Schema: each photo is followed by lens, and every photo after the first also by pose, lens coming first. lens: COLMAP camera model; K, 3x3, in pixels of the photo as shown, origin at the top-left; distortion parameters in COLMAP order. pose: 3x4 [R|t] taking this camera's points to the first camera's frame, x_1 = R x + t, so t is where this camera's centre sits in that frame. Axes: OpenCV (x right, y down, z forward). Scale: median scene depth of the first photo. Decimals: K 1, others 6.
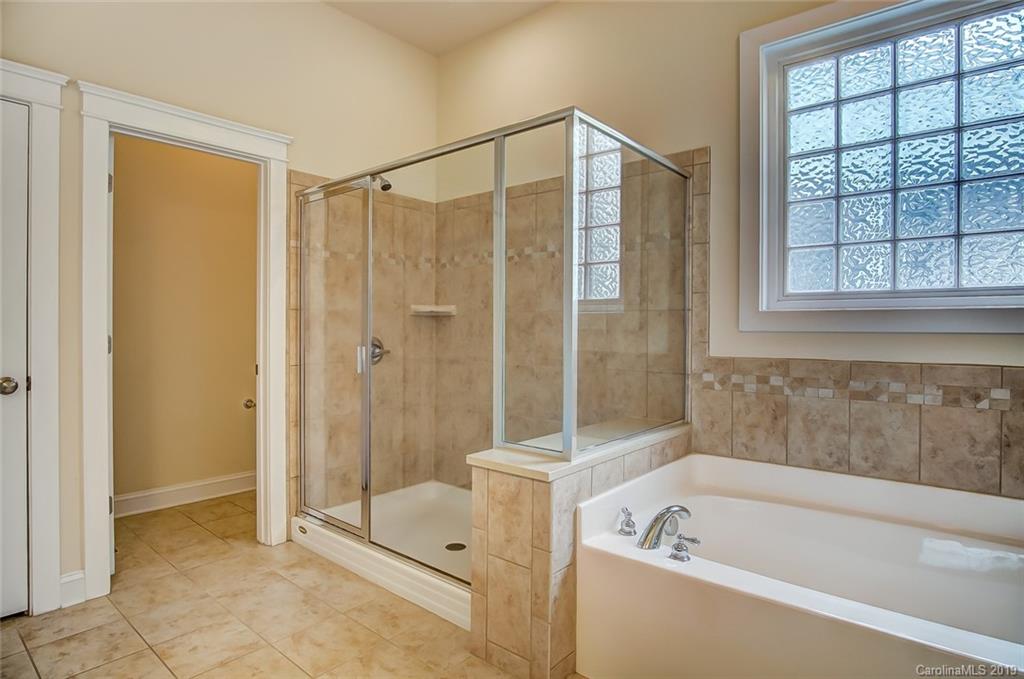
lens RADIAL K [[549.6, 0, 509.2], [0, 549.6, 329.2], [0, 0, 1]] dist [-0.026053, 0.000761]
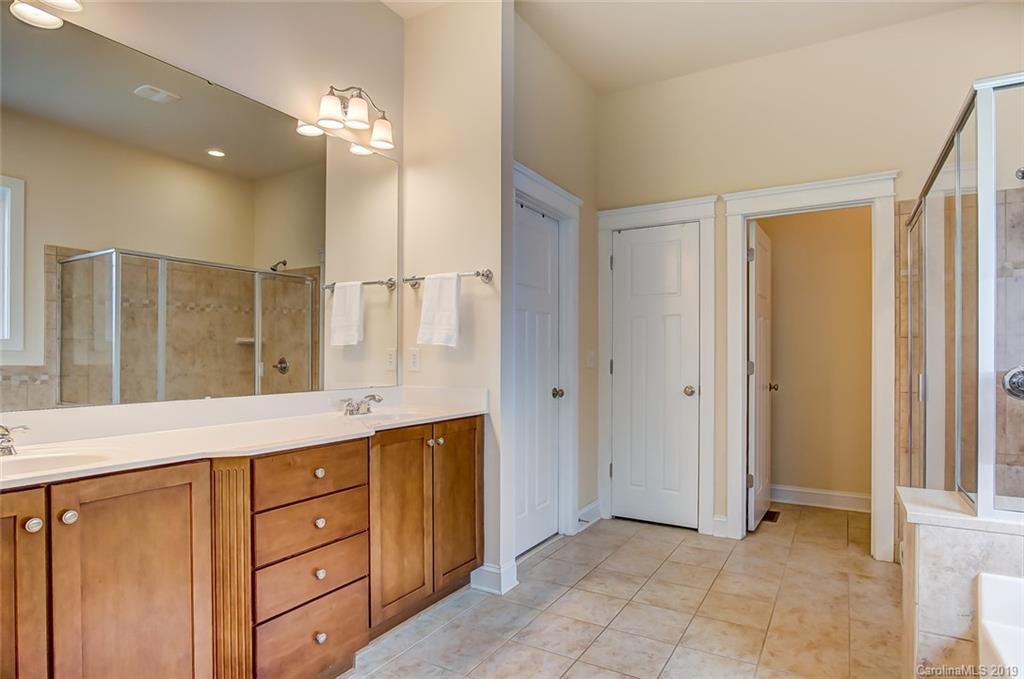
lens RADIAL K [[554.9, 0, 515.5], [0, 554.9, 340.3], [0, 0, 1]] dist [-0.025011, 0.002318]
pose [[0.176848, -0.032014, -0.983717, 0.635090], [0.001341, 0.999478, -0.032285, 0.001956], [0.984237, 0.004390, 0.176799, 0.142461]]
